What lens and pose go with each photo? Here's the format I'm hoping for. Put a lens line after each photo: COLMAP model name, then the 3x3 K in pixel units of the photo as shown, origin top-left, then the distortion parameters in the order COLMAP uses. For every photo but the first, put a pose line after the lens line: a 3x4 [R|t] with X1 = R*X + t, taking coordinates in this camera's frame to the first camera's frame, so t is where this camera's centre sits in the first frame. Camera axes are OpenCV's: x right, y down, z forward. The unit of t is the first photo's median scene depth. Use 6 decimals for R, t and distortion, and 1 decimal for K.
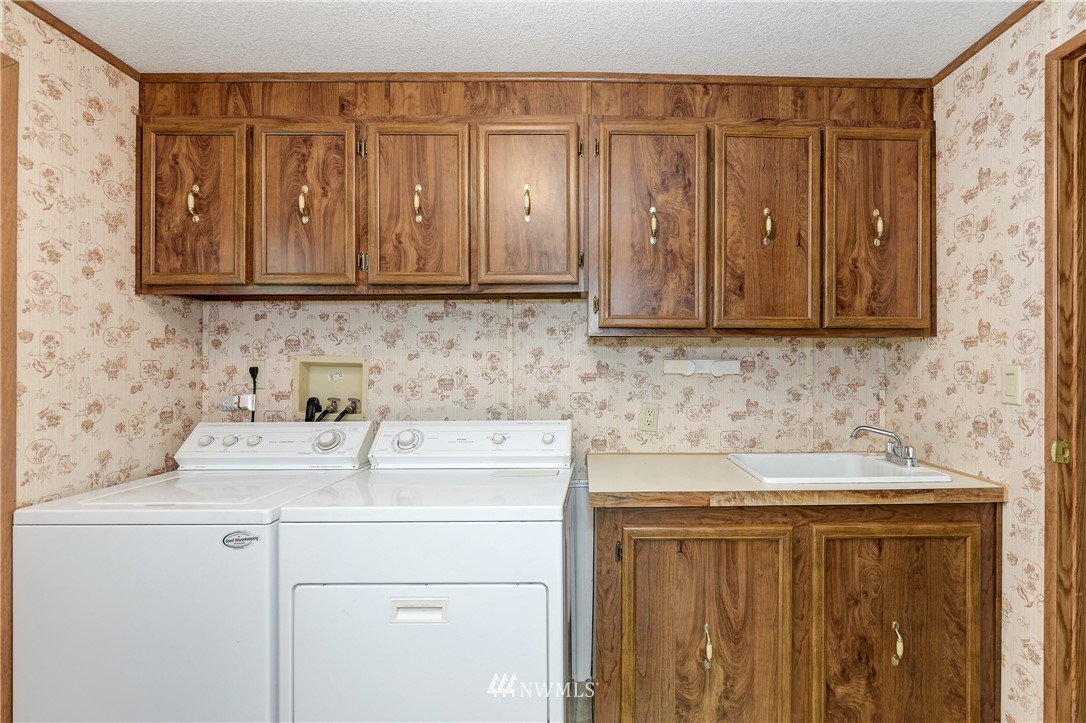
lens RADIAL K [[522.2, 0, 579.9], [0, 522.2, 364.4], [0, 0, 1]] dist [-0.000848, -0.000787]
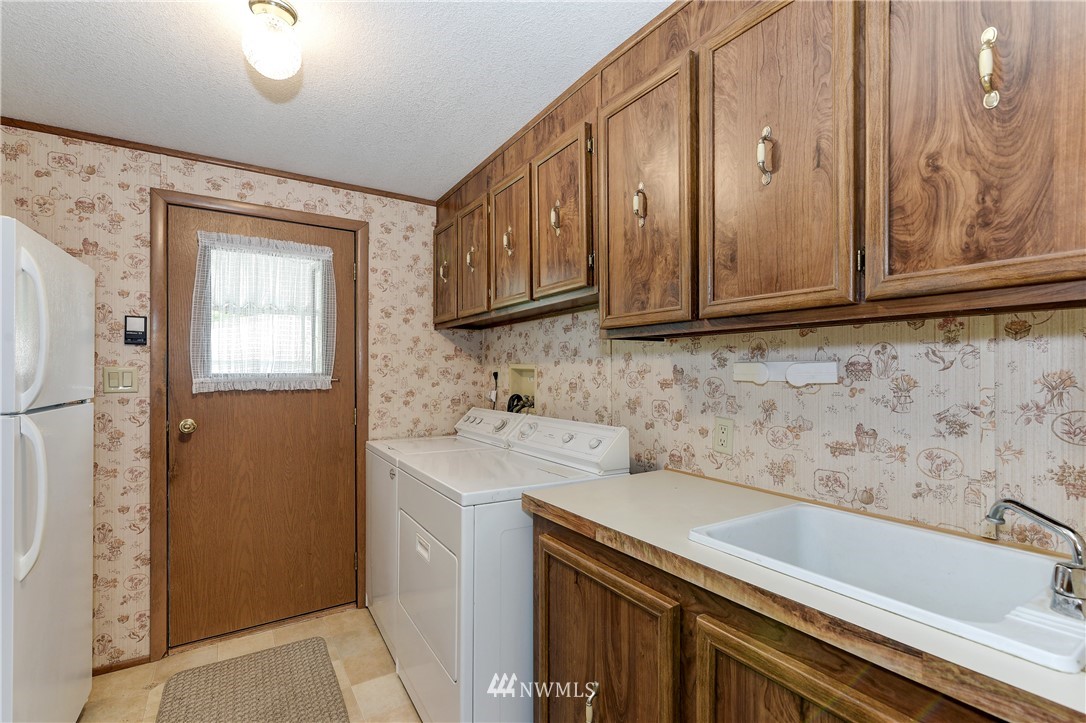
lens RADIAL K [[492.5, 0, 547.1], [0, 492.5, 373.5], [0, 0, 1]] dist [-0.002126, -0.000600]
pose [[0.531977, 0.002903, -0.846754, 0.727545], [0.000071, 0.999994, 0.003473, 0.005116], [0.846759, -0.001908, 0.531974, 0.440773]]
